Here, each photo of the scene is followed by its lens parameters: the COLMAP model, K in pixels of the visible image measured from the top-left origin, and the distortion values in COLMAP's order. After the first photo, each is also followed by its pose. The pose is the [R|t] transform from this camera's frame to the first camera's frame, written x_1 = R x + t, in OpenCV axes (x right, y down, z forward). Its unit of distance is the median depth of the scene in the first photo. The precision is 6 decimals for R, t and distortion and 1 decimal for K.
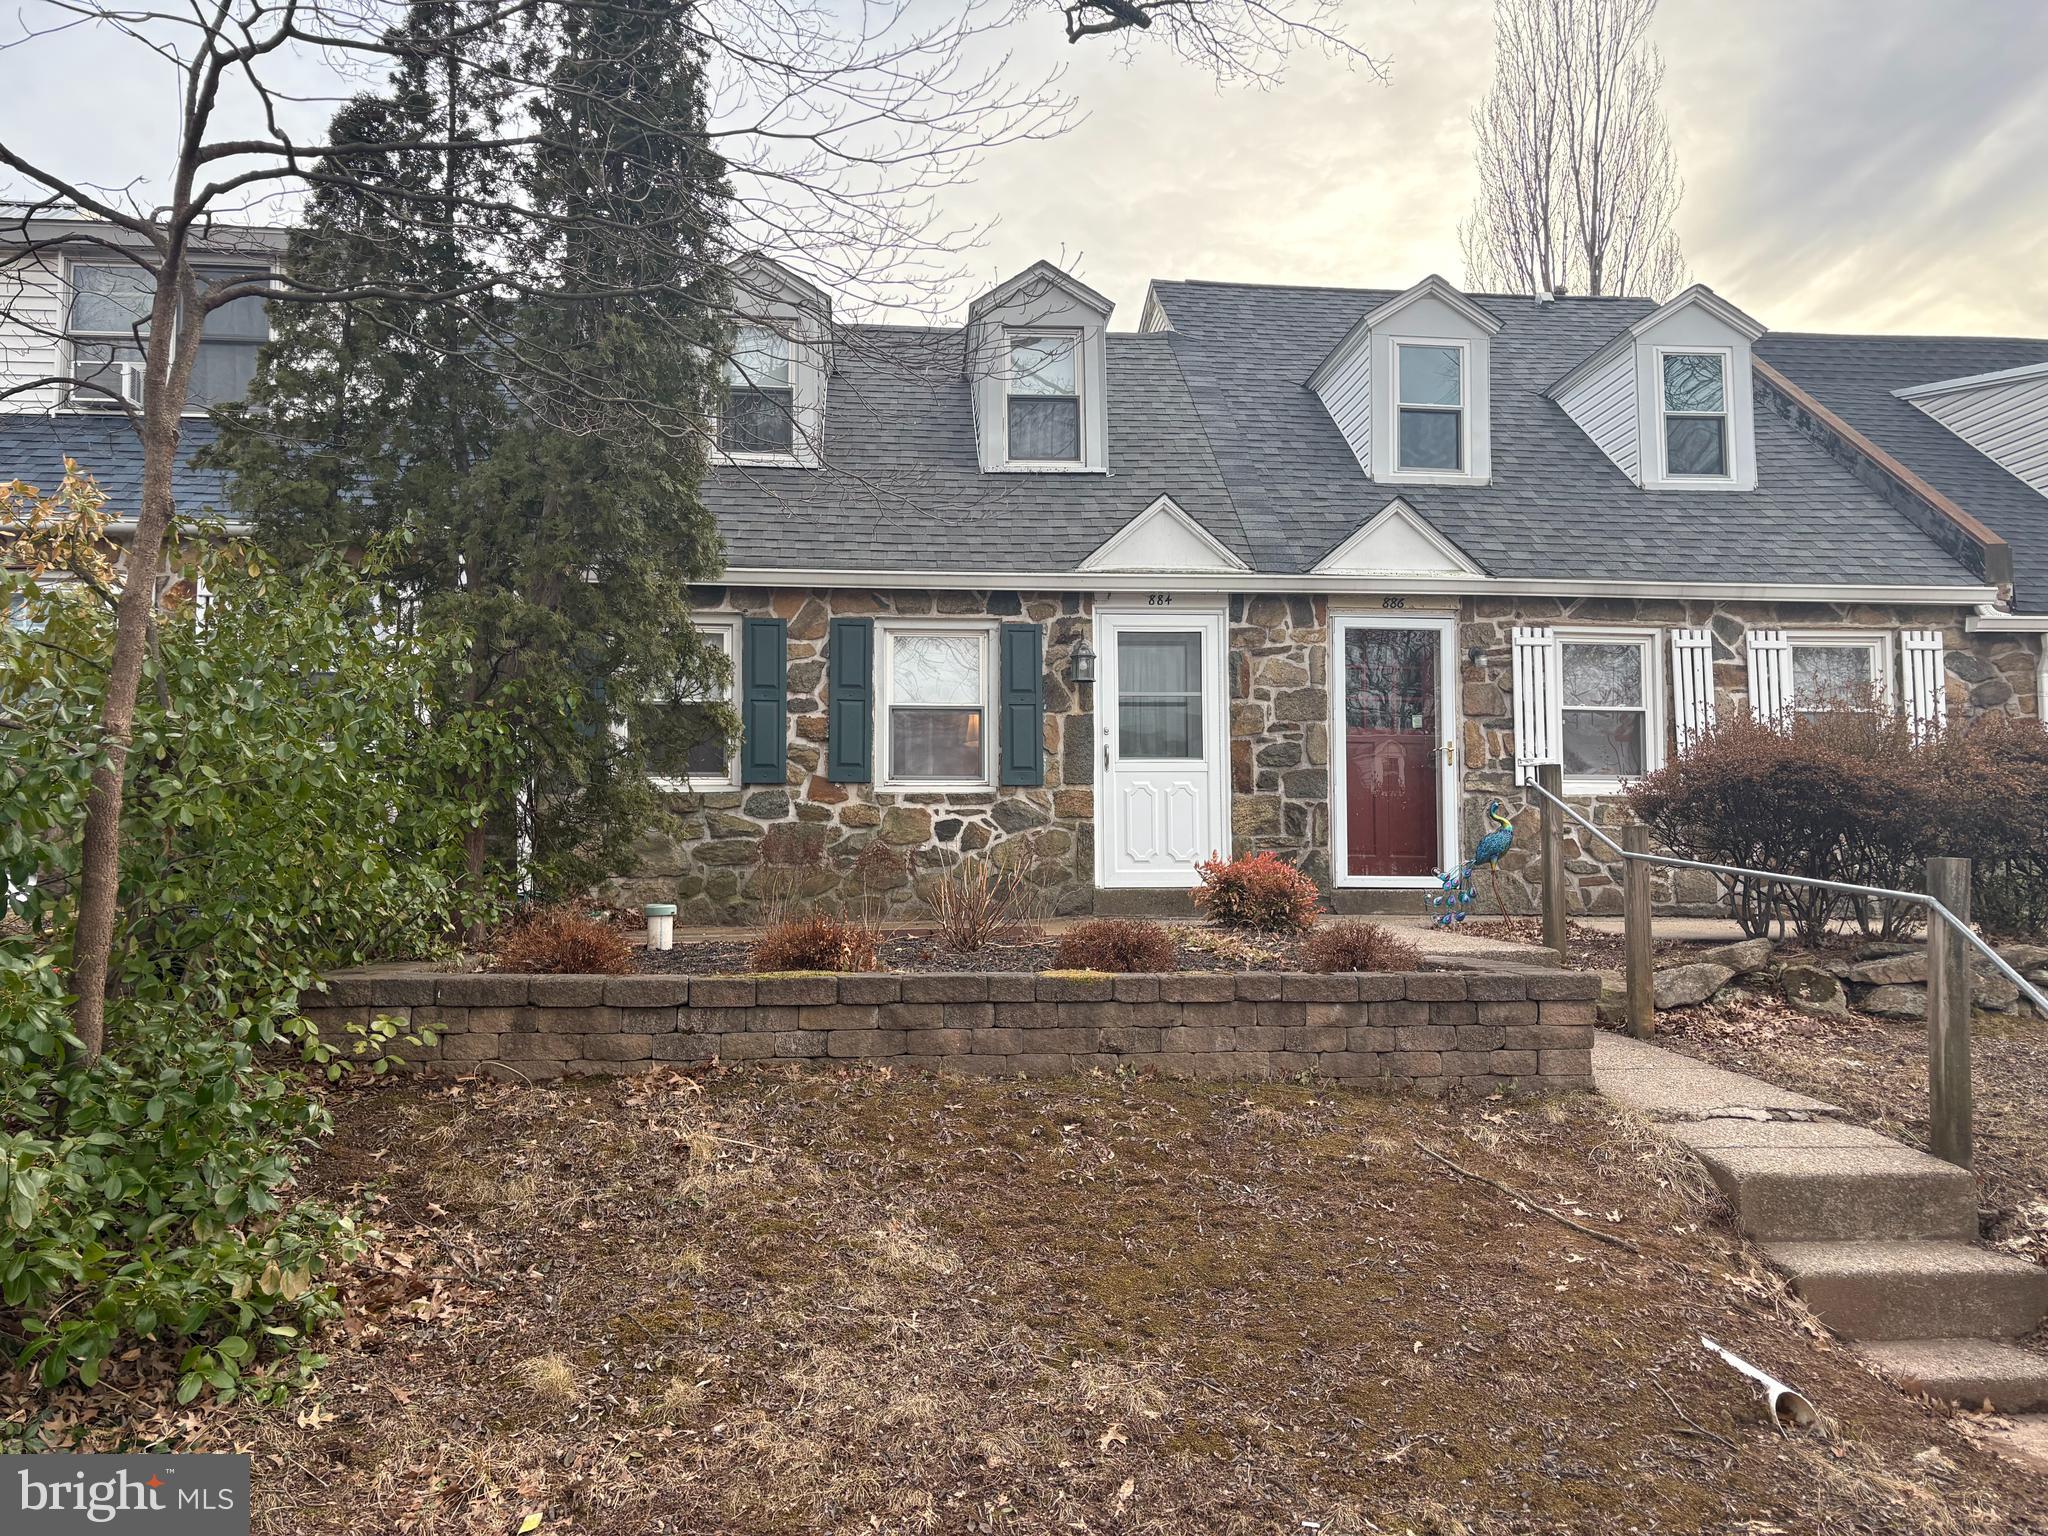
lens RADIAL K [[1534.1, 0, 1028.1], [0, 1534.1, 801.8], [0, 0, 1]] dist [0.047686, -0.021727]
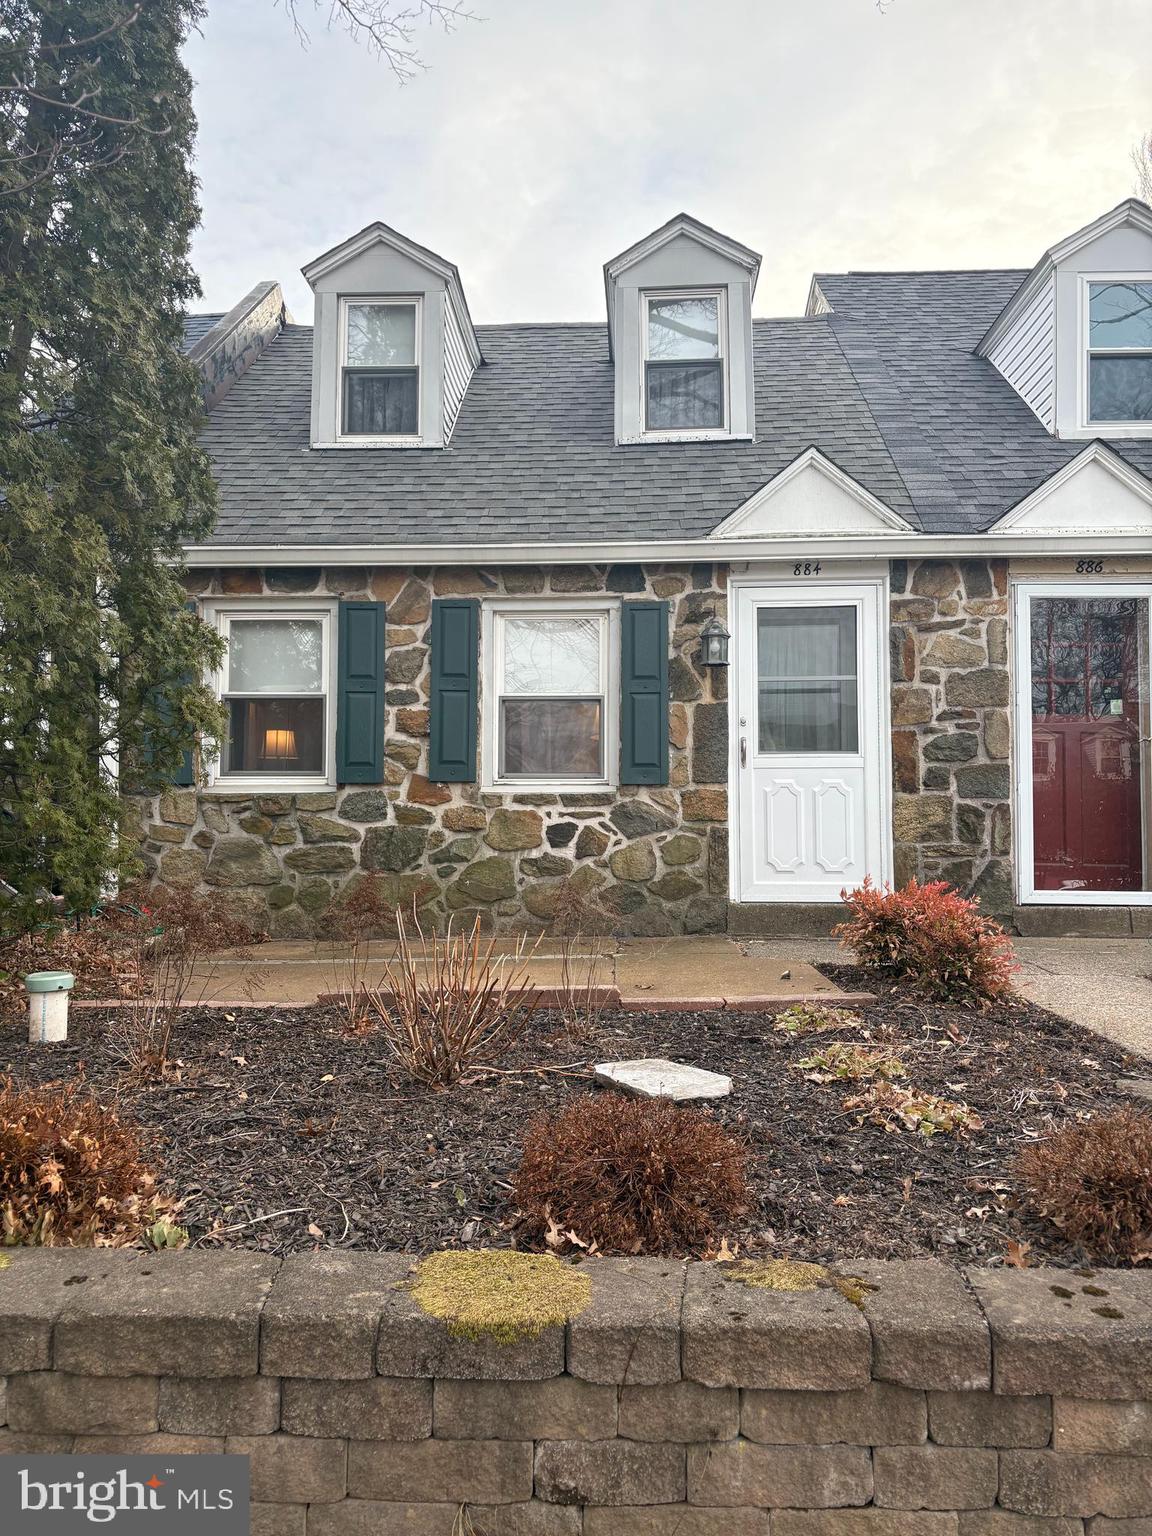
lens RADIAL K [[1150.6, 0, 571.4], [0, 1150.6, 772.4], [0, 0, 1]] dist [0.047686, -0.021727]
pose [[0.989172, -0.003198, -0.146723, 0.069056], [0.002813, 0.999992, -0.002832, -0.021520], [0.146731, 0.002388, 0.989174, 0.463187]]
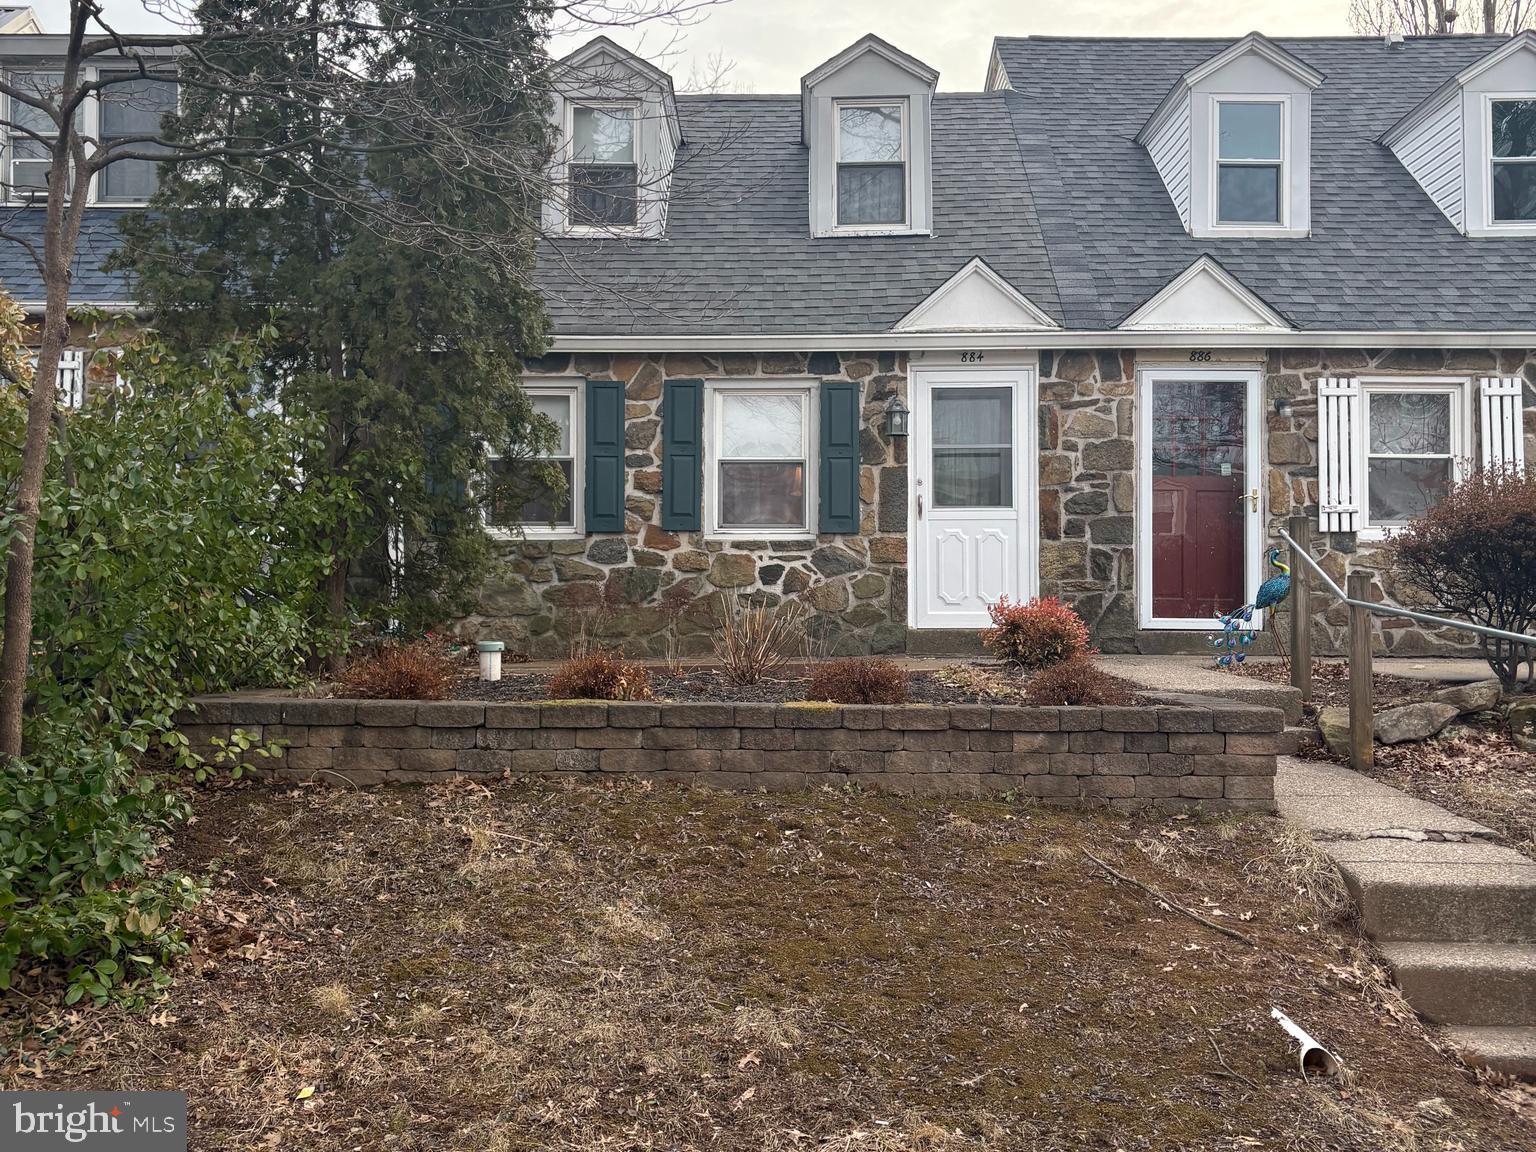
lens RADIAL K [[1530.8, 0, 754.4], [0, 1530.8, 589.3], [0, 0, 1]] dist [0.038979, 0.000000]
pose [[0.993253, 0.002007, -0.115954, 0.082880], [0.001885, 0.999439, 0.033439, -0.009717], [0.115956, -0.033431, 0.992692, -0.105075]]
